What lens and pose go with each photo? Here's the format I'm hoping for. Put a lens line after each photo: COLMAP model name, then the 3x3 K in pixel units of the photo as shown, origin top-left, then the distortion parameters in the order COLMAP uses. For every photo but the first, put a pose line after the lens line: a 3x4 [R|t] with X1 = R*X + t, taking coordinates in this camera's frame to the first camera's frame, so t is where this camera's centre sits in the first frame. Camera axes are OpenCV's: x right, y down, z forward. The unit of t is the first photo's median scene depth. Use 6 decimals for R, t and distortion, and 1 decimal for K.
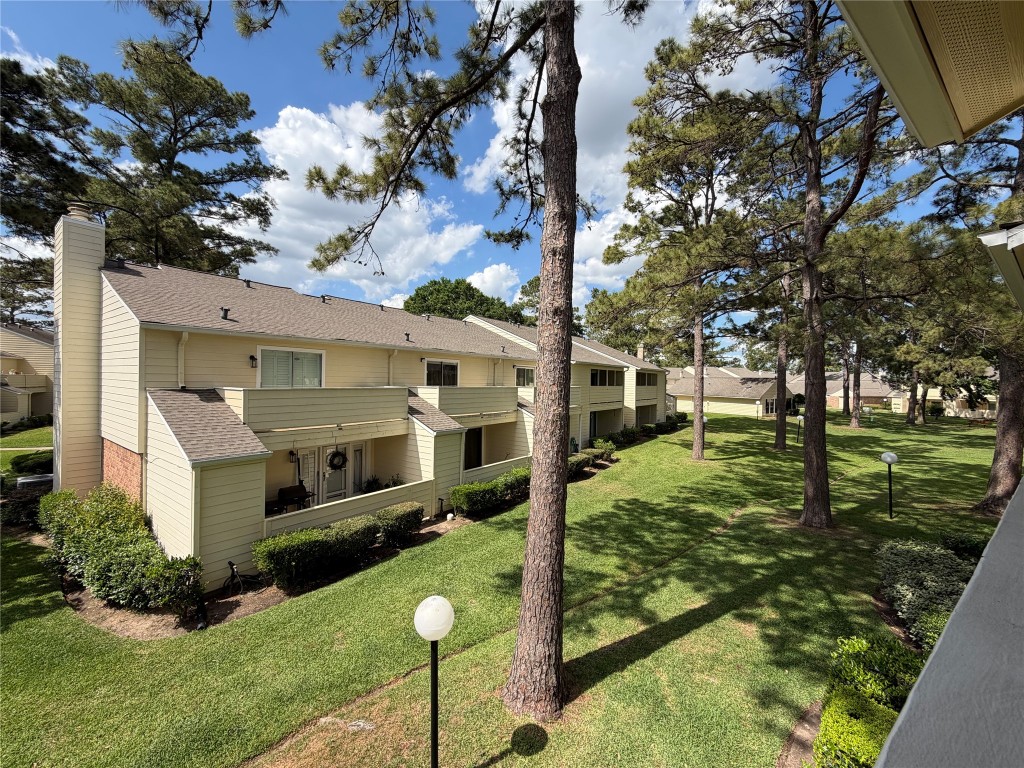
lens RADIAL K [[409.4, 0, 507.8], [0, 409.4, 382.2], [0, 0, 1]] dist [-0.000890, 0.000594]
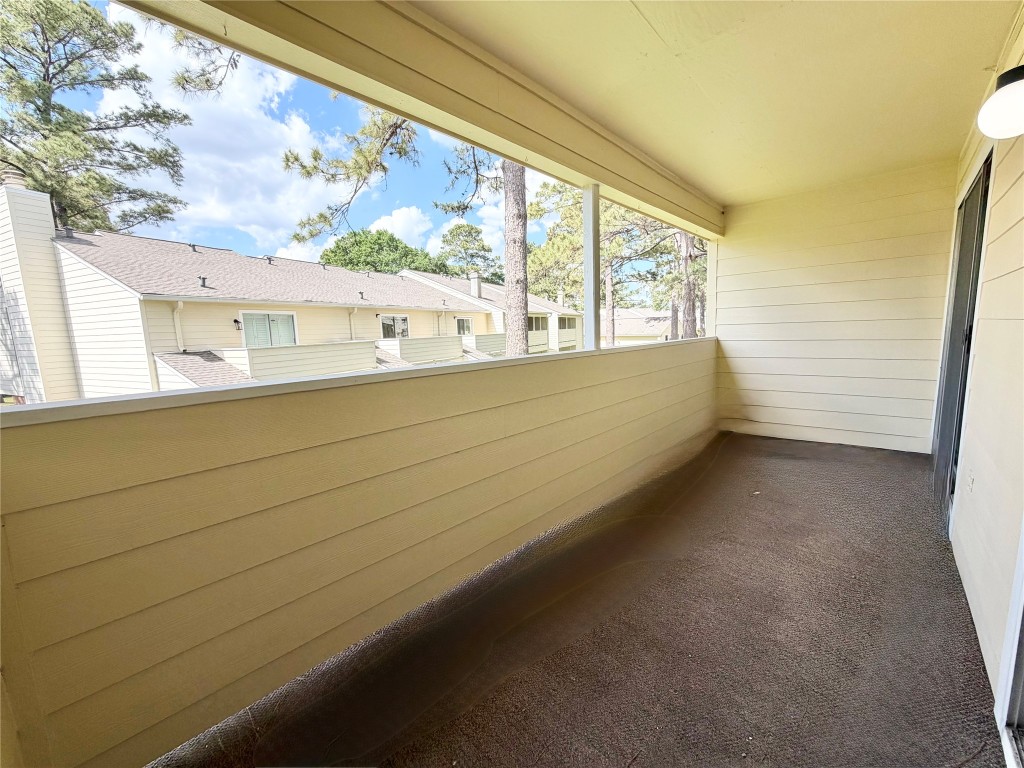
lens RADIAL K [[409.4, 0, 507.8], [0, 409.4, 382.2], [0, 0, 1]] dist [-0.000890, 0.000594]
pose [[0.980457, -0.075675, 0.181595, -0.054010], [0.052631, 0.990309, 0.128524, 0.000376], [-0.189561, -0.116455, 0.974938, -0.125950]]
